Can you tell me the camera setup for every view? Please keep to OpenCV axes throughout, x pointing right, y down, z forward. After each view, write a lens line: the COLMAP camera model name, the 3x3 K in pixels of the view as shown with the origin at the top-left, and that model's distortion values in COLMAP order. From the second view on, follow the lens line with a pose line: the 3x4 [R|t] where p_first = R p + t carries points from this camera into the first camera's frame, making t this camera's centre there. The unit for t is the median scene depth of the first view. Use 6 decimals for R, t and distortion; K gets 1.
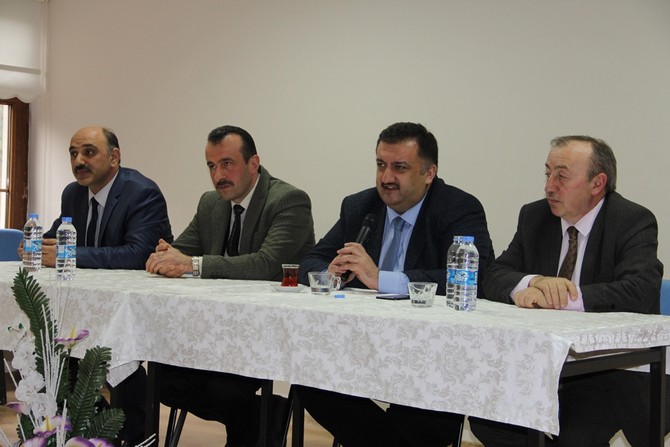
lens RADIAL K [[1299.6, 0, 335.5], [0, 1299.6, 223.3], [0, 0, 1]] dist [0.956800, 0.000000]
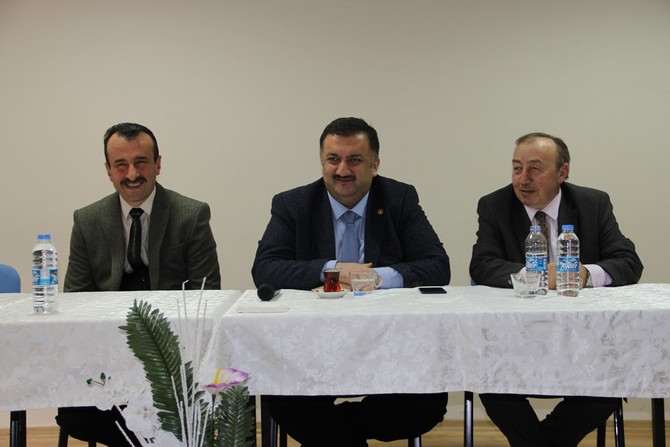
lens RADIAL K [[1000.8, 0, 336.9], [0, 1000.8, 229.7], [0, 0, 1]] dist [0.563733, 0.000000]
pose [[0.669638, -0.060433, 0.740225, -0.532269], [0.038573, 0.998169, 0.046596, -0.026908], [-0.741685, -0.002650, 0.670743, 0.492139]]
